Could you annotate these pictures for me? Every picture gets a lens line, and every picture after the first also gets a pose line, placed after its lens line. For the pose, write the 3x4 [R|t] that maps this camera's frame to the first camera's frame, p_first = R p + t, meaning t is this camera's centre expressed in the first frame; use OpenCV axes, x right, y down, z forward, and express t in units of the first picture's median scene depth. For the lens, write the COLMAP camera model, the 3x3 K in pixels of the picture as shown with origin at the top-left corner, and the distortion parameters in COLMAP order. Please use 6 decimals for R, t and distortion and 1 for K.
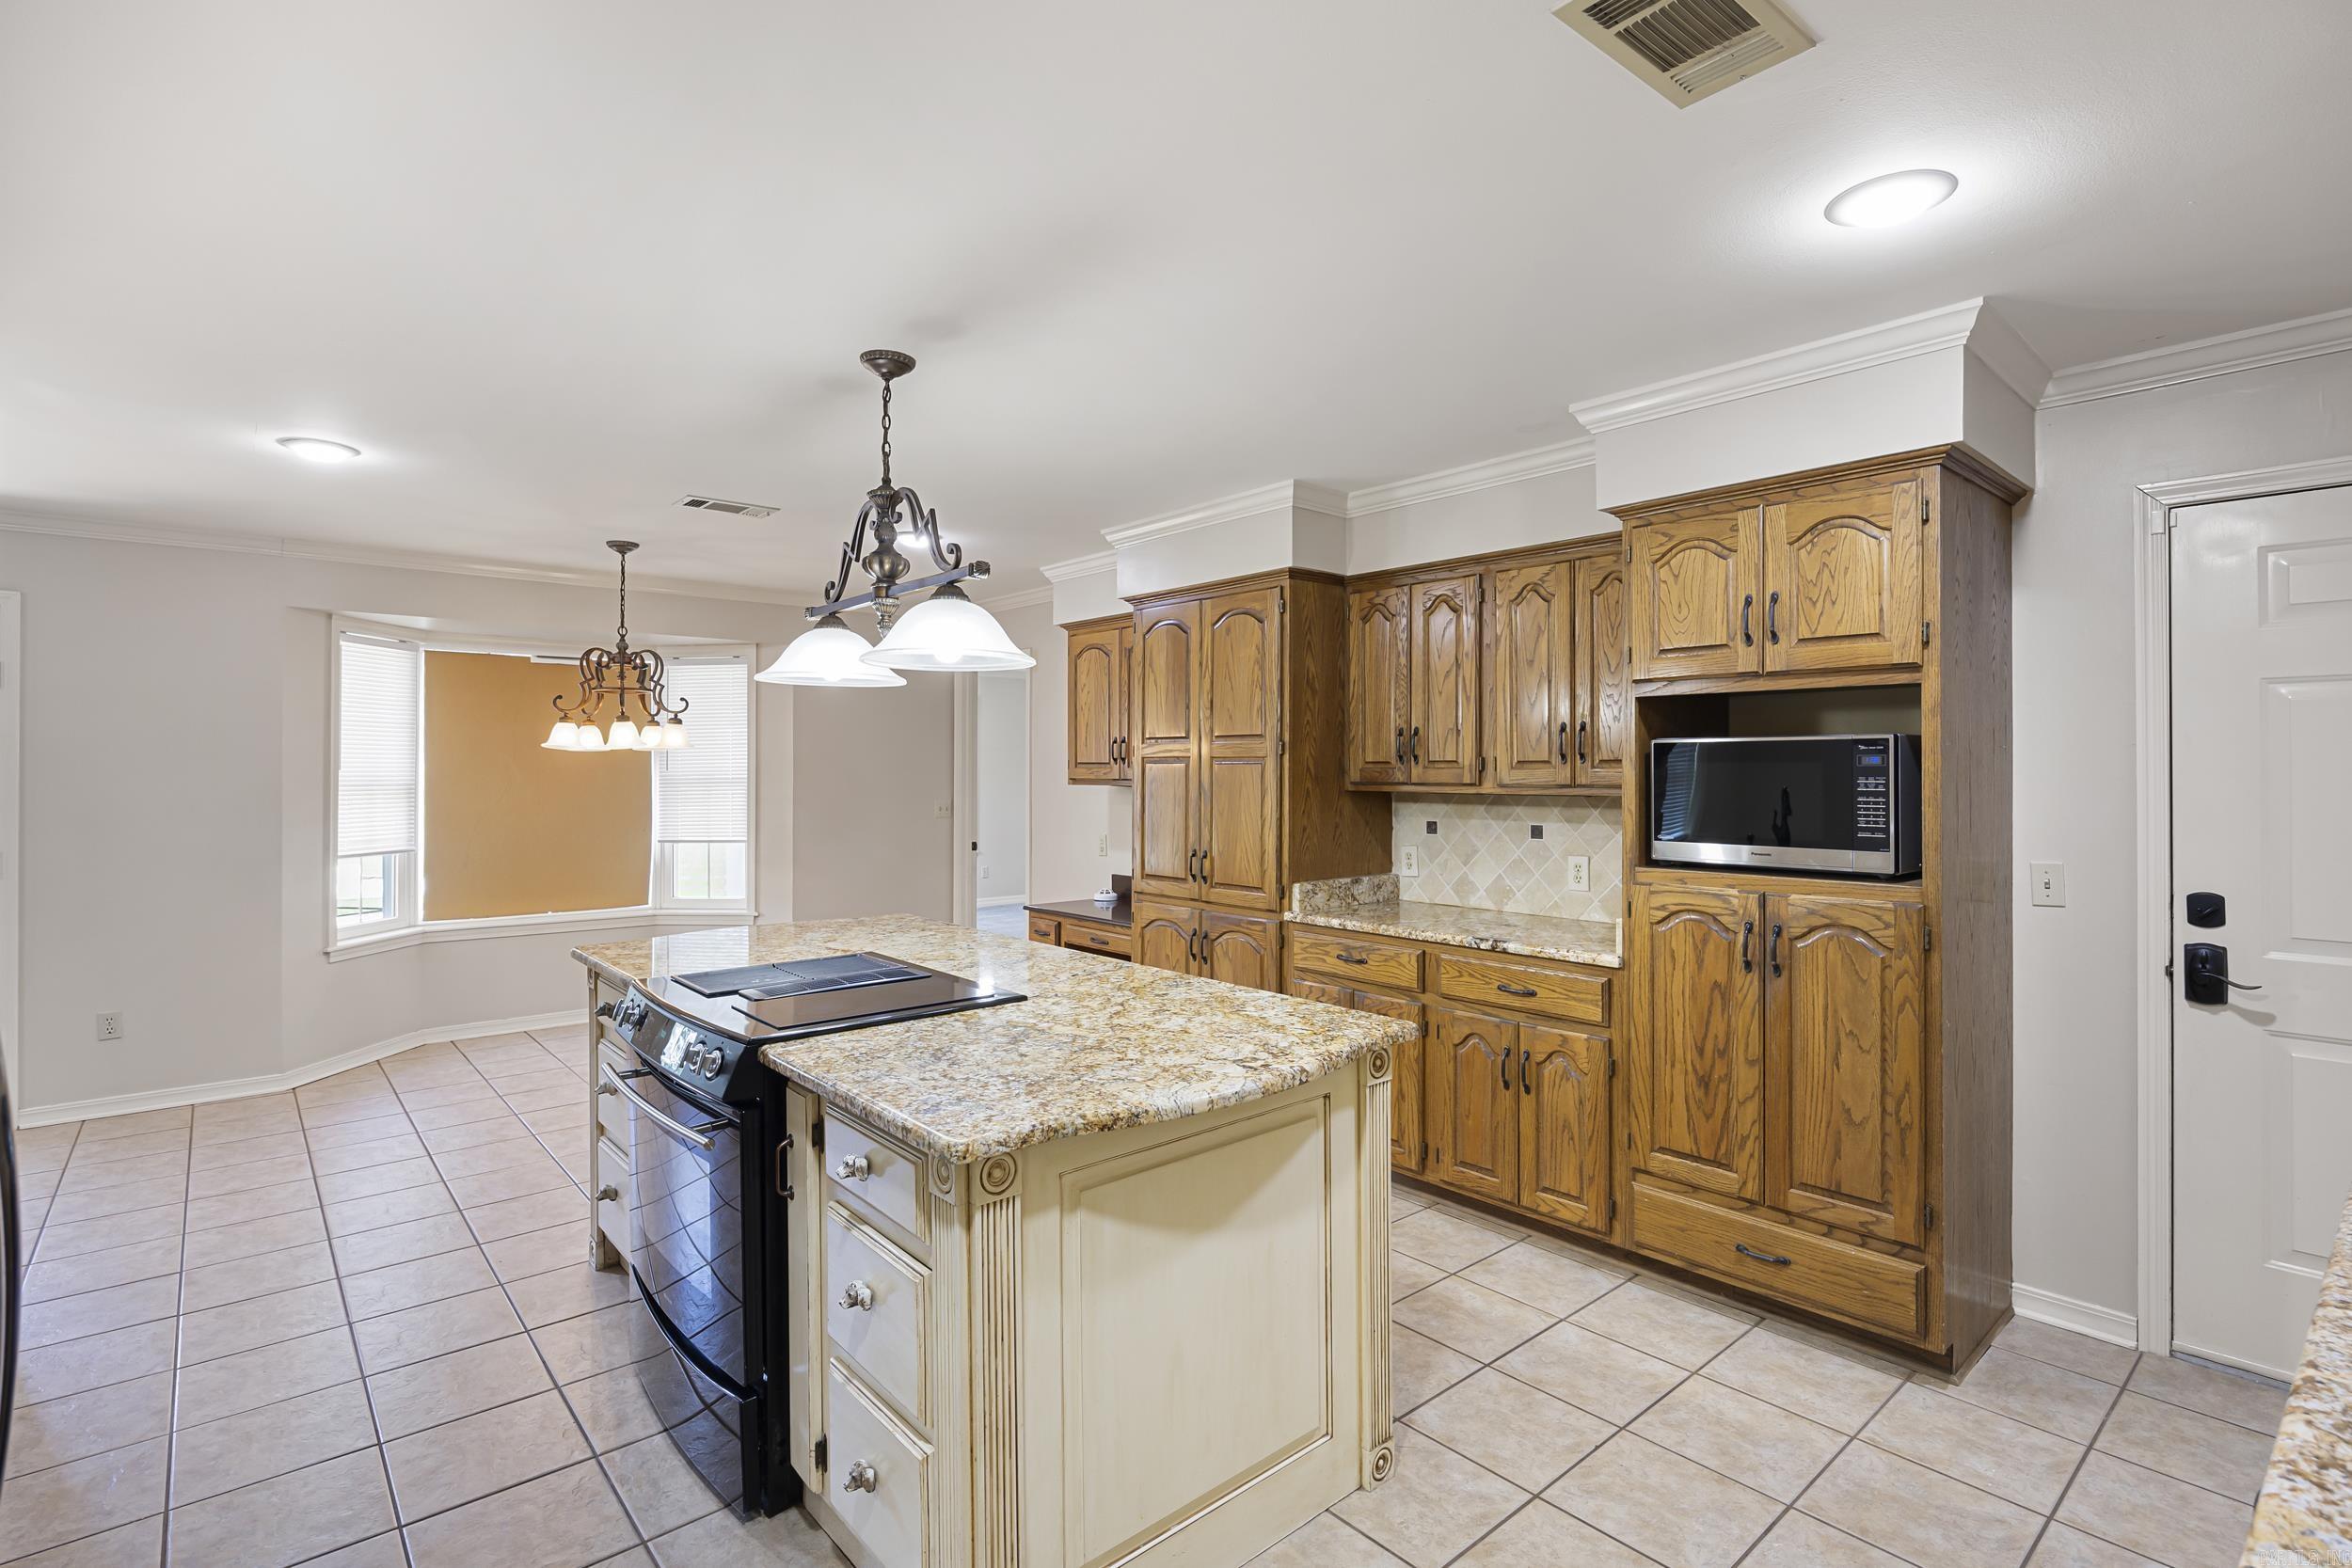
lens RADIAL K [[1113.5, 0, 1167.4], [0, 1113.5, 763.2], [0, 0, 1]] dist [-0.008836, -0.000169]
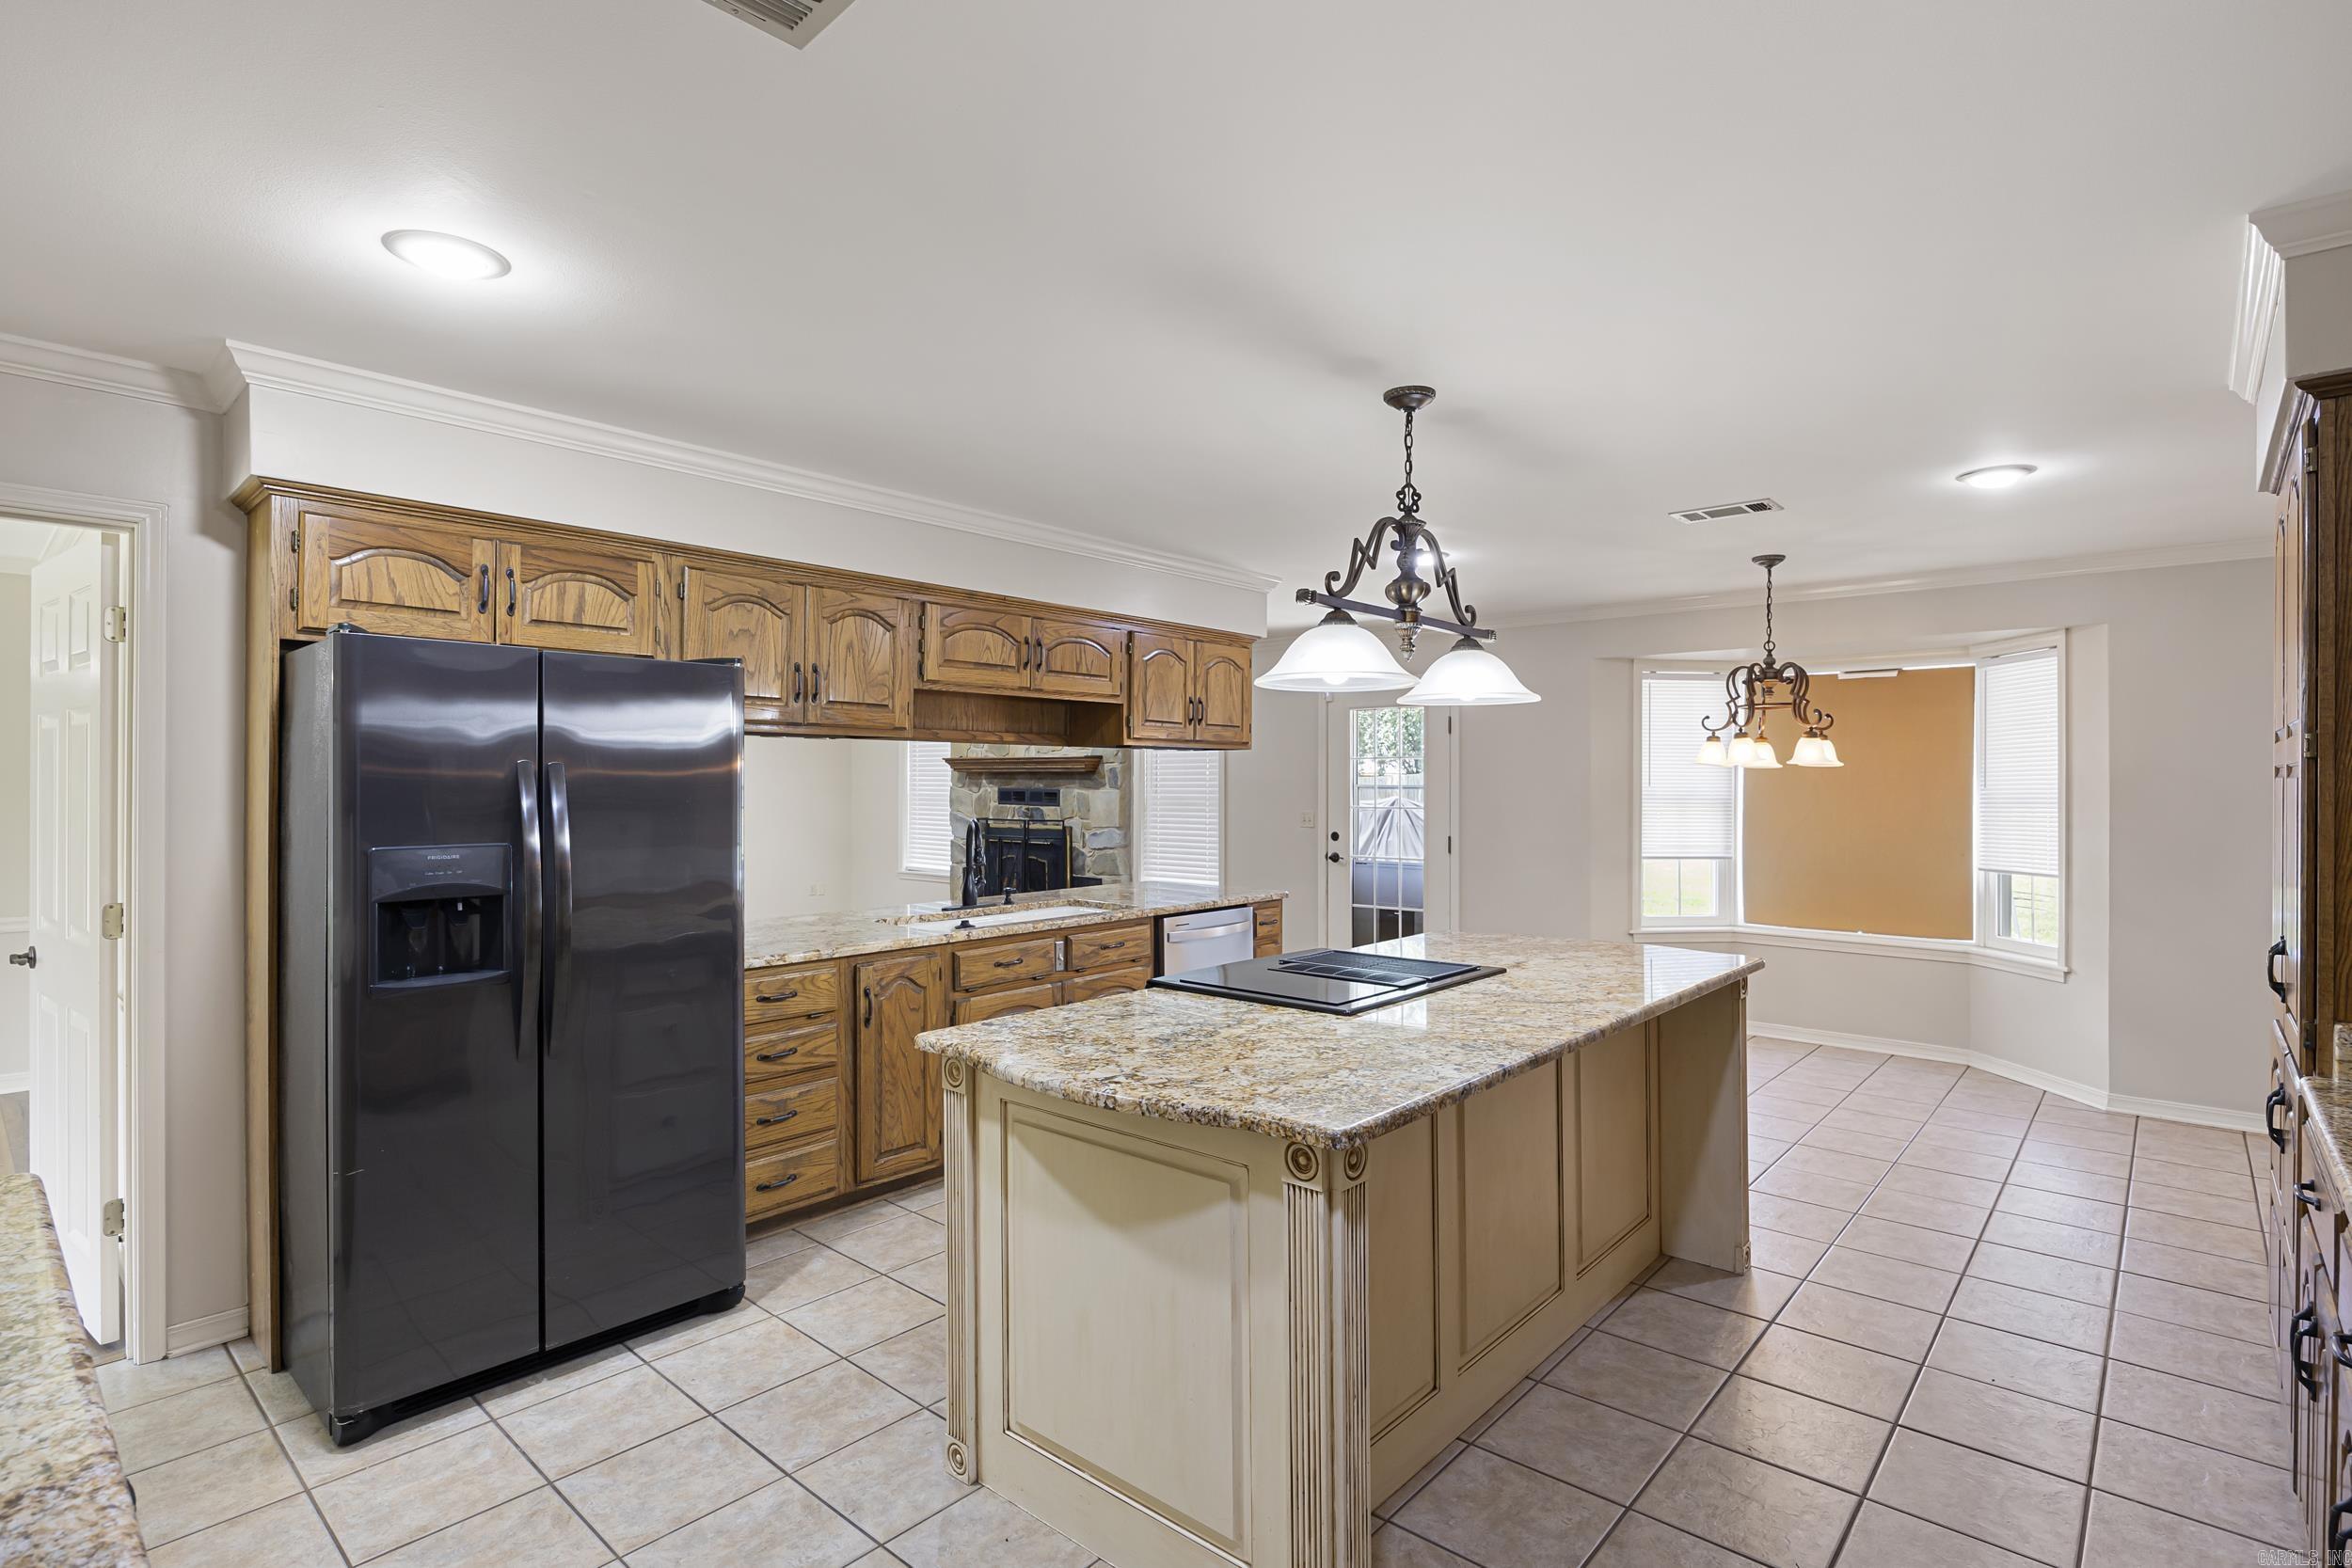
lens RADIAL K [[1133.4, 0, 1220.4], [0, 1133.4, 783.2], [0, 0, 1]] dist [-0.011343, 0.000126]
pose [[0.155047, -0.000852, -0.987907, 0.512654], [0.003259, 0.999995, -0.000351, 0.002226], [0.987902, -0.003165, 0.155049, 0.433557]]
